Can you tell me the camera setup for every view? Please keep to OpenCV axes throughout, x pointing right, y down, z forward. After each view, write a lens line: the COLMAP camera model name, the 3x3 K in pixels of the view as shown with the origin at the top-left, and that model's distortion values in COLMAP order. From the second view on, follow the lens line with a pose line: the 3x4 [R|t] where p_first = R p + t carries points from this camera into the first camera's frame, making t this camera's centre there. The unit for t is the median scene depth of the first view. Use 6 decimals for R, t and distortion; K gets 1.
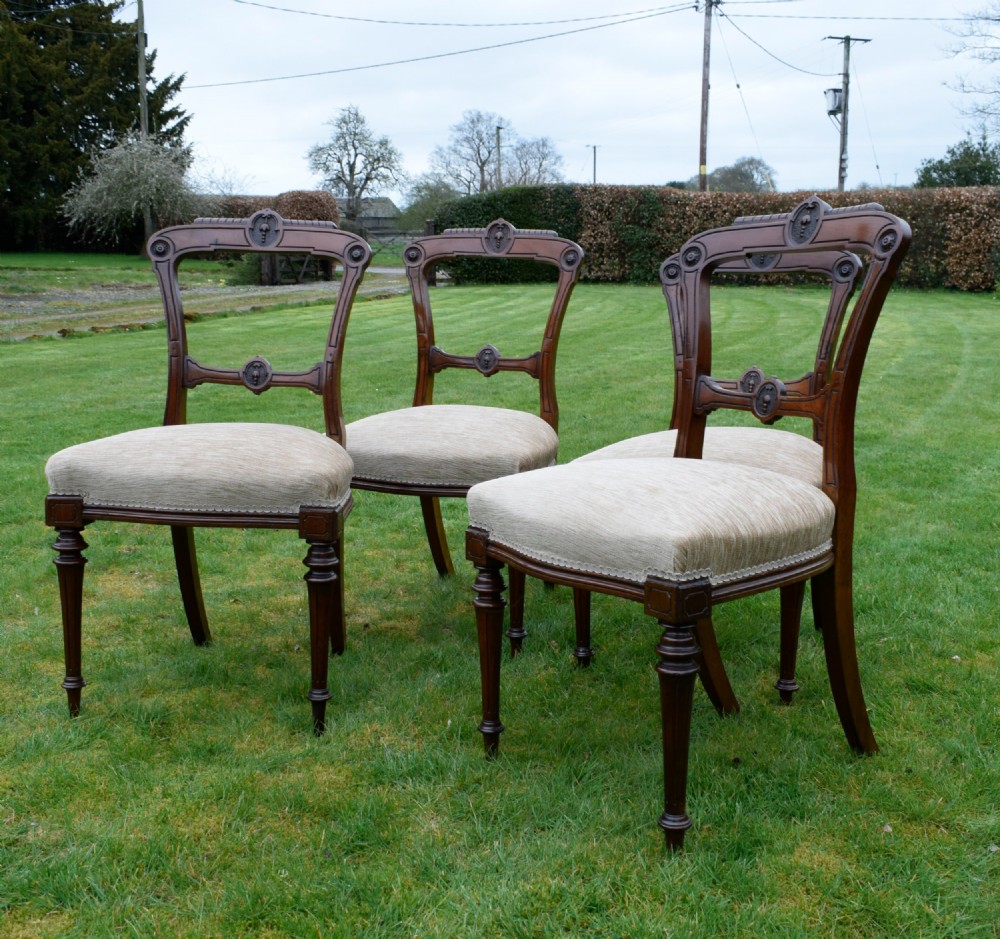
lens RADIAL K [[1175.4, 0, 512.9], [0, 1175.4, 474.1], [0, 0, 1]] dist [-0.023800, 0.000000]
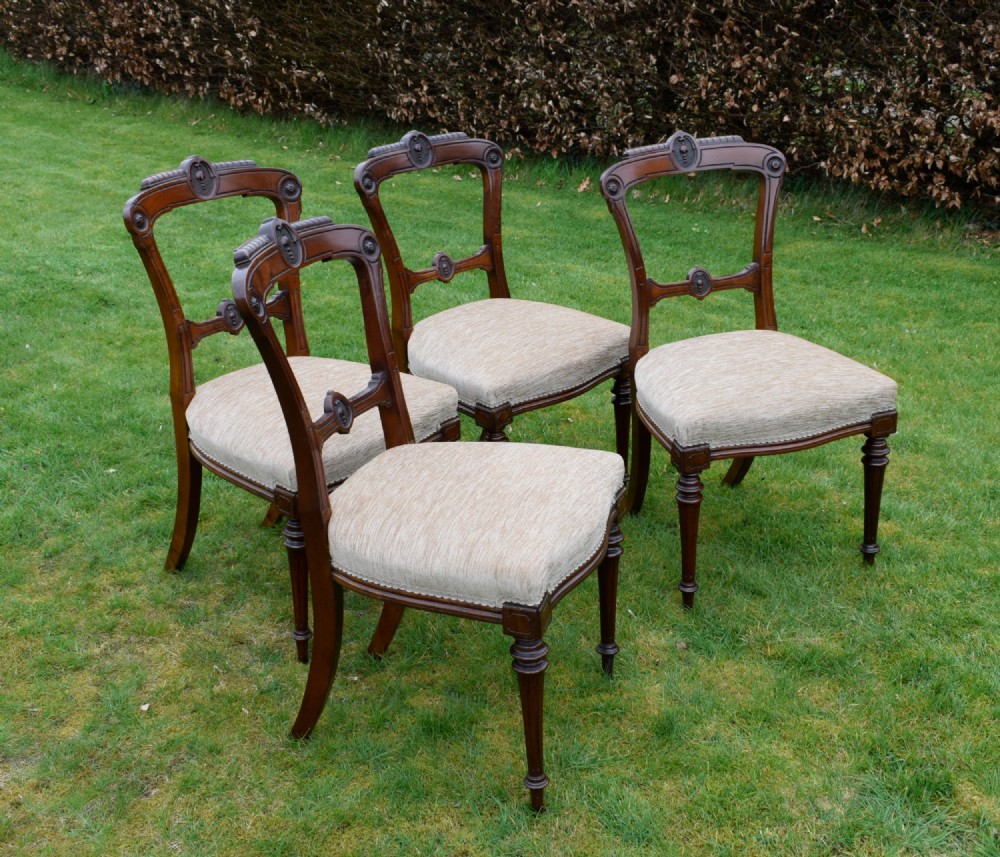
lens RADIAL K [[1251.6, 0, 520.1], [0, 1251.6, 434.6], [0, 0, 1]] dist [-0.030520, 0.000000]
pose [[0.285876, -0.381357, 0.879114, -1.182723], [0.175611, 0.922713, 0.343164, -0.430243], [-0.942038, 0.056280, 0.330752, 0.690849]]
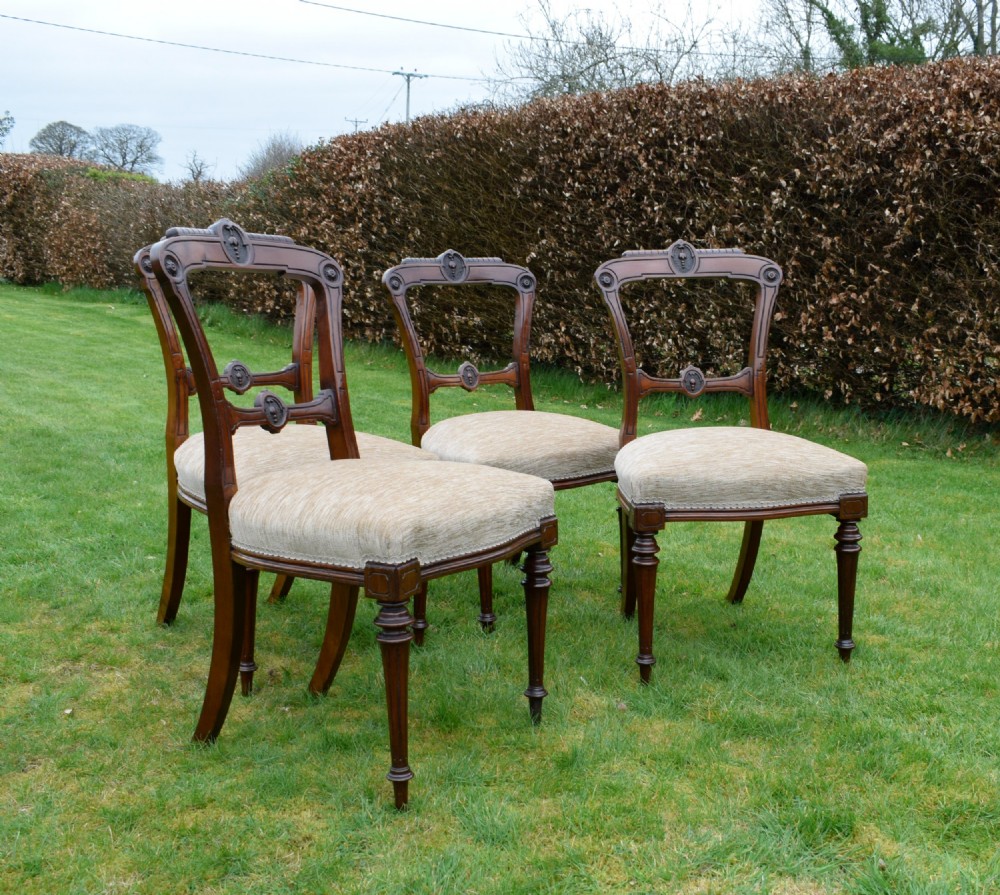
lens RADIAL K [[1152.6, 0, 602.4], [0, 1152.6, 502.8], [0, 0, 1]] dist [-0.019201, 0.000000]
pose [[0.389216, -0.181771, 0.903034, -1.093644], [0.133053, 0.981150, 0.140148, -0.126051], [-0.911486, 0.065604, 0.406065, 0.514135]]
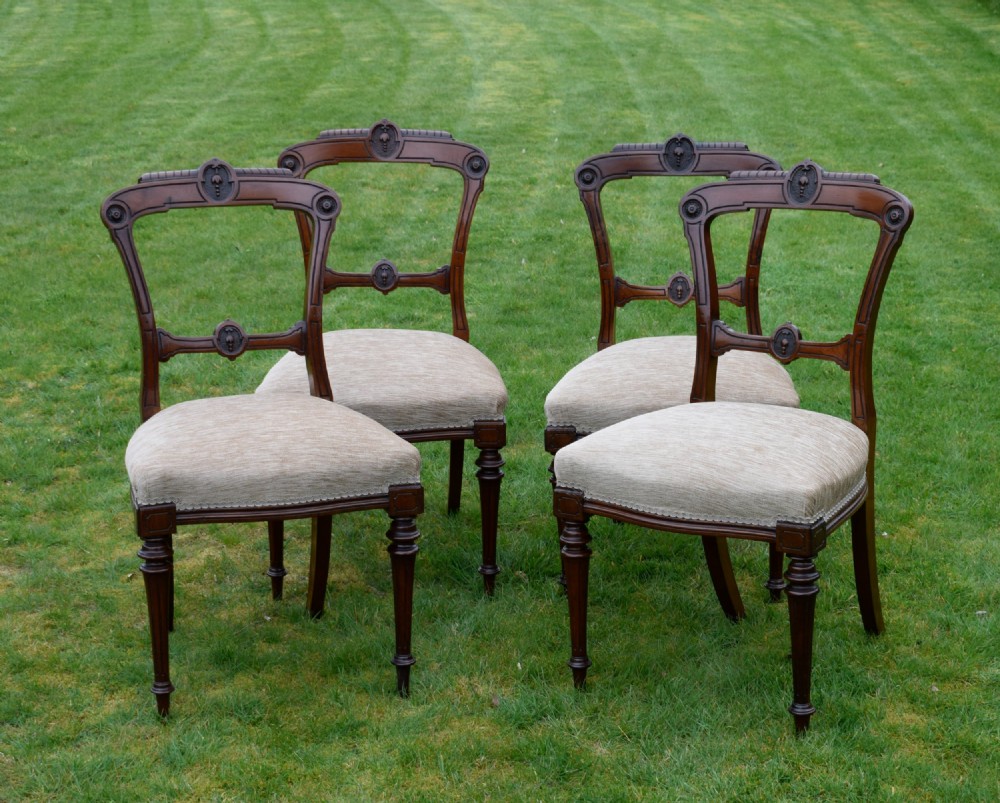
lens RADIAL K [[1973.9, 0, 520.4], [0, 1973.9, 397.3], [0, 0, 1]] dist [-0.013695, 0.000000]
pose [[0.928606, -0.111560, 0.353900, -0.678731], [0.078568, 0.991224, 0.106309, -0.226095], [-0.362654, -0.070914, 0.929222, -0.664023]]
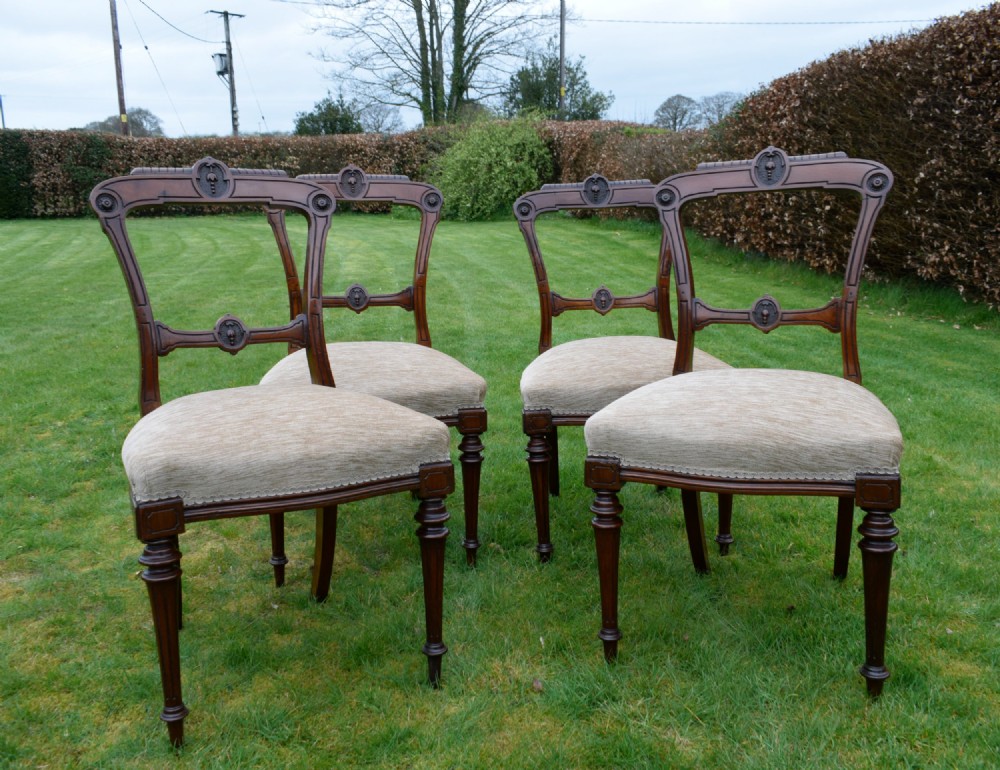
lens RADIAL K [[928.1, 0, 494.7], [0, 928.1, 383.8], [0, 0, 1]] dist [-0.013255, 0.000000]
pose [[0.851989, -0.127893, 0.507698, -0.504863], [0.115797, 0.991721, 0.055497, -0.074137], [-0.510593, 0.011507, 0.859746, 0.301485]]
